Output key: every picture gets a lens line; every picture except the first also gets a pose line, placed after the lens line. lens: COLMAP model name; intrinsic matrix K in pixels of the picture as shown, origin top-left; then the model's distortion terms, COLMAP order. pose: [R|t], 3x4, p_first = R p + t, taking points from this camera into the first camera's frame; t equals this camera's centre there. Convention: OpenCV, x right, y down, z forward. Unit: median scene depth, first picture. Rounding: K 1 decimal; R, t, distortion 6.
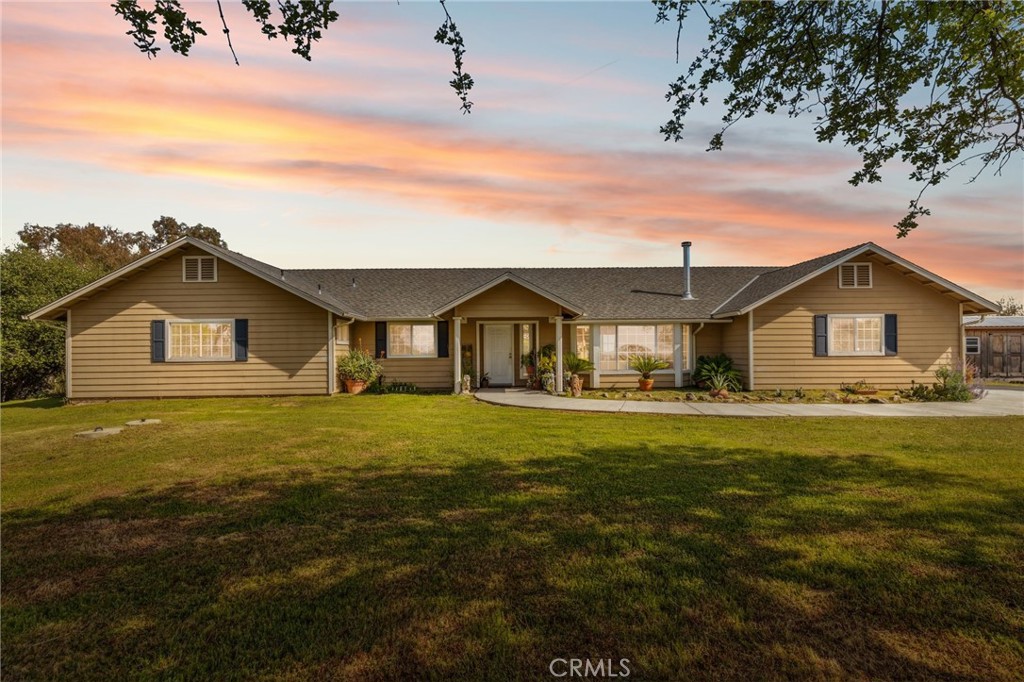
lens RADIAL K [[463.6, 0, 511.7], [0, 463.6, 349.4], [0, 0, 1]] dist [0.004952, -0.000135]
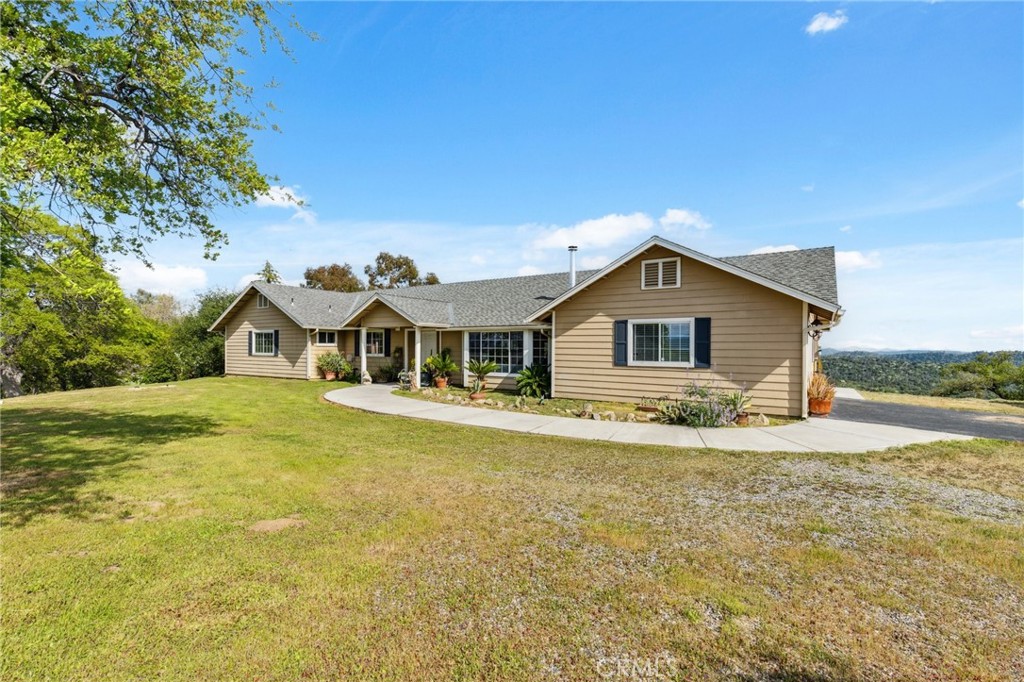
lens RADIAL K [[463.6, 0, 511.7], [0, 463.6, 349.4], [0, 0, 1]] dist [0.004952, -0.000135]
pose [[0.822609, 0.015020, -0.568409, 1.001698], [-0.009734, 0.999877, 0.012335, -0.026376], [0.568524, -0.004614, 0.822654, 0.134228]]
